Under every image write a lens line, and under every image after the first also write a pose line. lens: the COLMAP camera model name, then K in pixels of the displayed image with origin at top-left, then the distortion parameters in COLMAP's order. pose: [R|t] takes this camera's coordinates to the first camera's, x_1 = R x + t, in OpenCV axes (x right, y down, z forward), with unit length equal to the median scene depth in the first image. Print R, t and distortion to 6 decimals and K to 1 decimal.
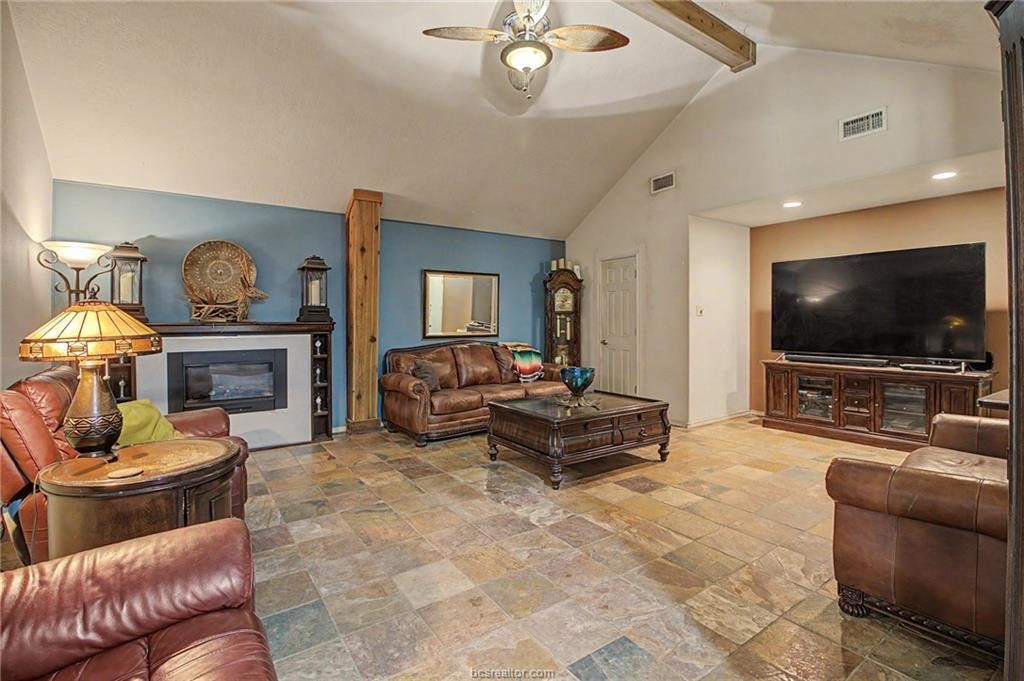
lens RADIAL K [[465.7, 0, 511.5], [0, 465.7, 319.5], [0, 0, 1]] dist [-0.009832, -0.006045]
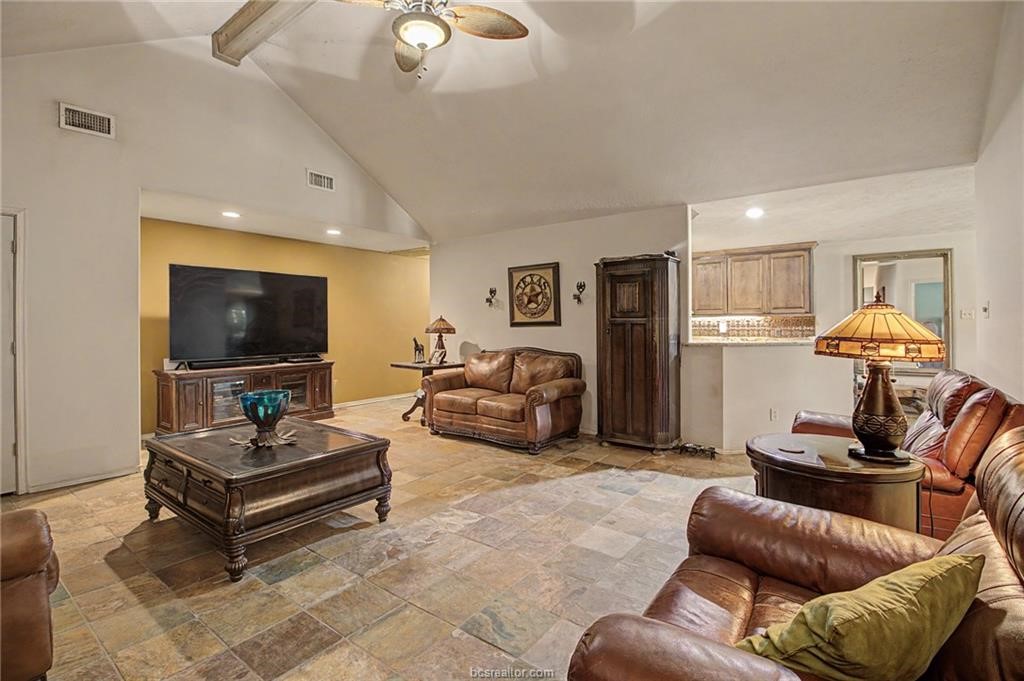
lens RADIAL K [[465.7, 0, 512.3], [0, 465.7, 331.5], [0, 0, 1]] dist [-0.009832, -0.006045]
pose [[-0.311750, -0.011329, 0.950097, -0.926697], [0.003220, 0.999911, 0.012980, -0.000609], [-0.950159, 0.007105, -0.311686, 1.197966]]
